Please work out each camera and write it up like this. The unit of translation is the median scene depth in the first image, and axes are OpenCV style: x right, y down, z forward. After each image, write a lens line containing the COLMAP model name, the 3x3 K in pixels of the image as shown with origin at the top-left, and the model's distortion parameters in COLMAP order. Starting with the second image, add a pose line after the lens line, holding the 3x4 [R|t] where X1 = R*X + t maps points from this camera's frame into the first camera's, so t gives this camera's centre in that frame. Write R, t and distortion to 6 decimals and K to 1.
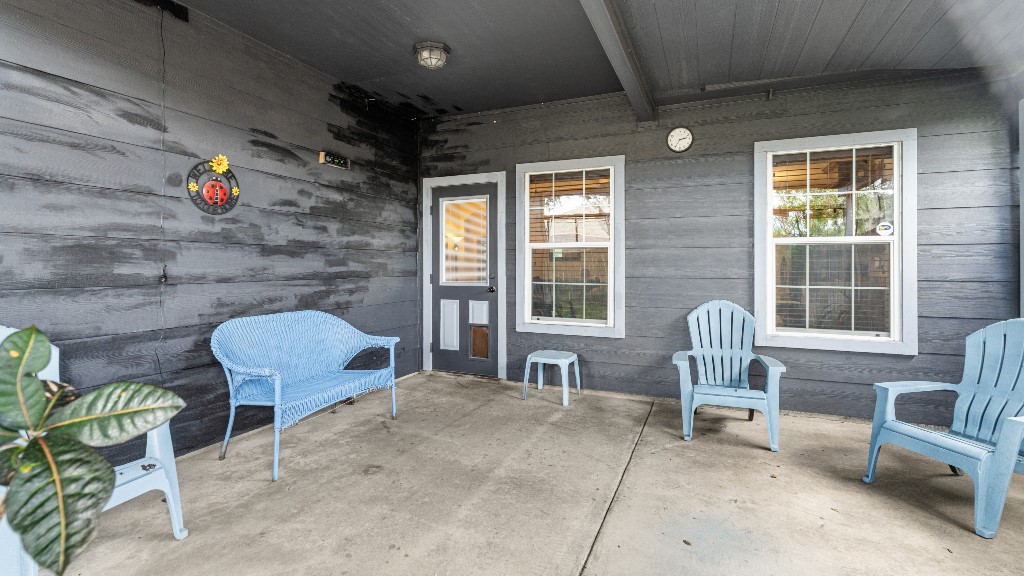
lens RADIAL K [[467.6, 0, 511.1], [0, 467.6, 263.7], [0, 0, 1]] dist [-0.001028, 0.000039]
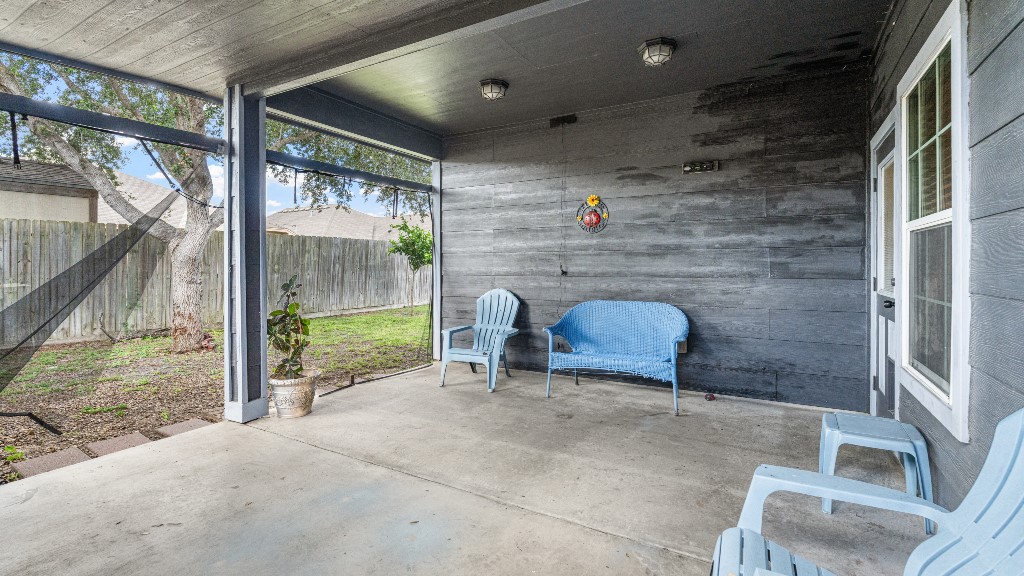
lens RADIAL K [[462.6, 0, 512.1], [0, 462.6, 270.4], [0, 0, 1]] dist [-0.010224, -0.000206]
pose [[-0.119067, 0.007958, -0.992854, 0.850788], [0.004804, 0.999961, 0.007439, 0.006306], [0.992875, -0.003883, -0.119100, 0.822439]]
